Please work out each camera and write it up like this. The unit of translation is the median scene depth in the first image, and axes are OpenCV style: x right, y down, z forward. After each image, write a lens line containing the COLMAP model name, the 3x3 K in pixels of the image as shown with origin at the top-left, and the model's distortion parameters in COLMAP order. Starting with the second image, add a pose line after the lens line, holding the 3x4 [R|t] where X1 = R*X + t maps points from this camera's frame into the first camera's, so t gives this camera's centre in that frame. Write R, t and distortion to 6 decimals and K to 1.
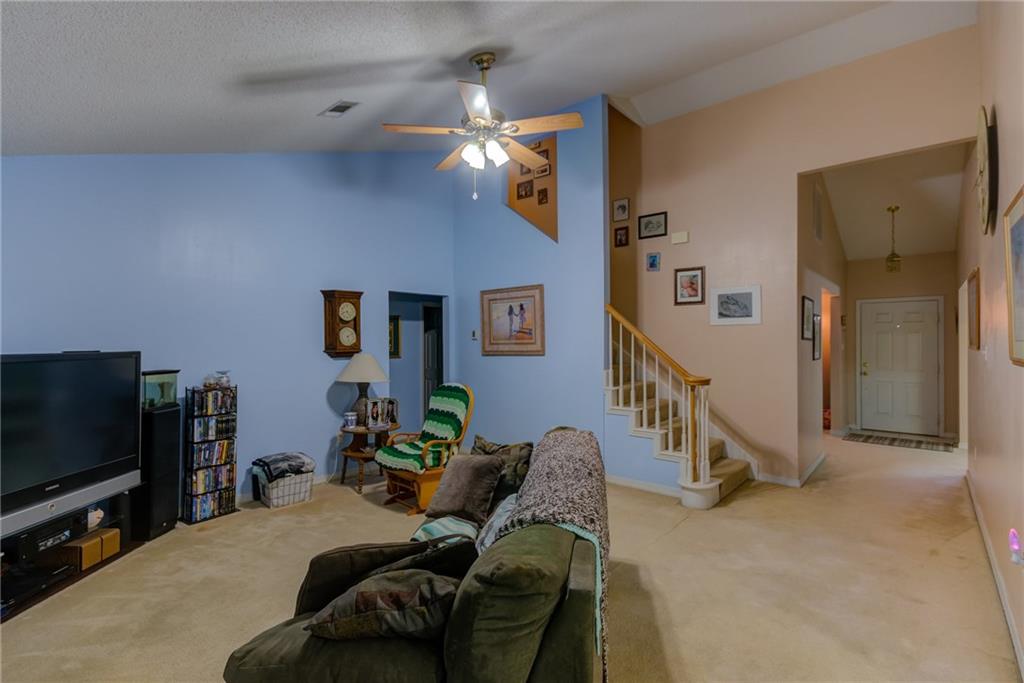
lens RADIAL K [[482.8, 0, 507.1], [0, 482.8, 340.8], [0, 0, 1]] dist [0.019530, -0.000245]
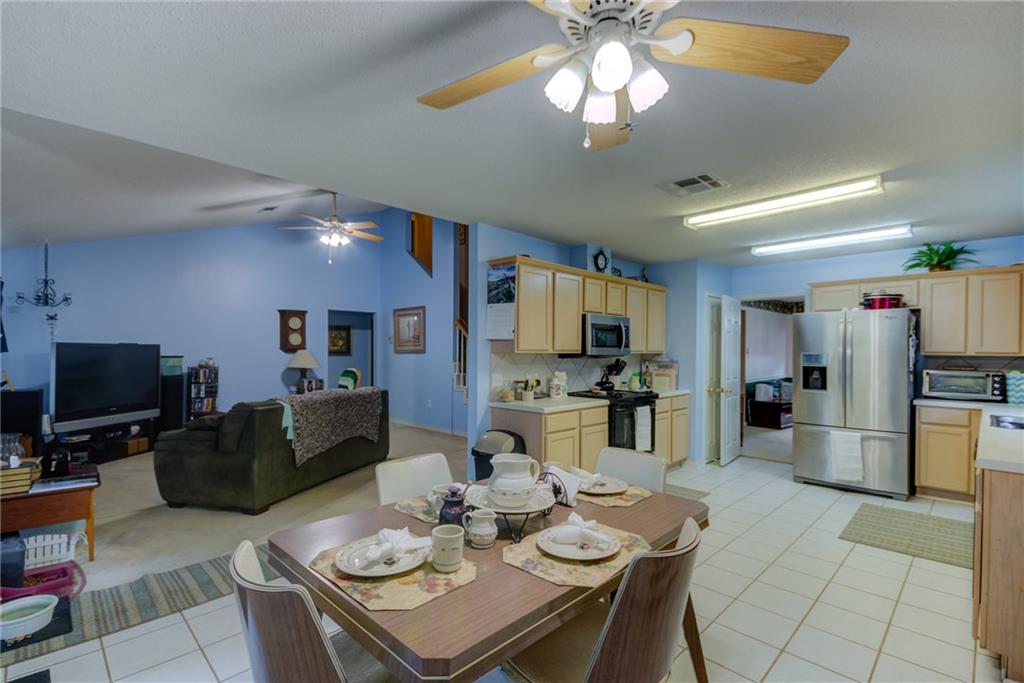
lens RADIAL K [[472.0, 0, 510.5], [0, 472.0, 352.9], [0, 0, 1]] dist [0.026774, -0.009542]
pose [[0.996941, 0.011328, -0.077329, 0.515436], [-0.010967, 0.999927, 0.005093, 0.021214], [0.077381, -0.004229, 0.996993, -0.507377]]
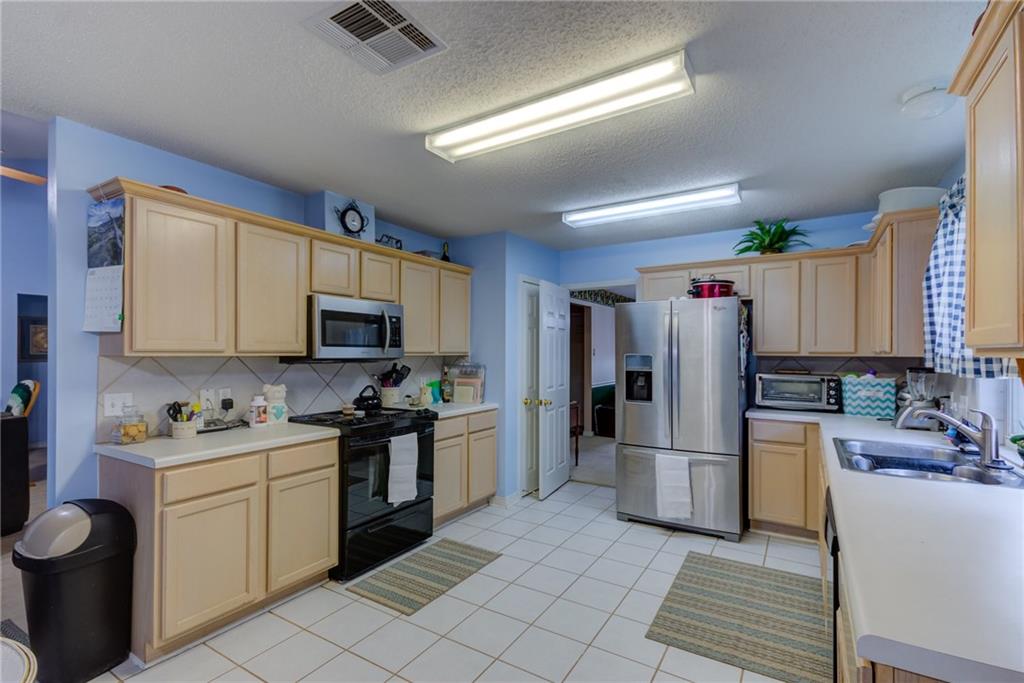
lens RADIAL K [[472.0, 0, 510.5], [0, 472.0, 352.9], [0, 0, 1]] dist [0.026774, -0.009542]
pose [[0.989092, 0.006334, 0.147160, 0.753123], [-0.006030, 0.999979, -0.002513, 0.021017], [-0.147173, 0.001598, 0.989110, -0.197920]]
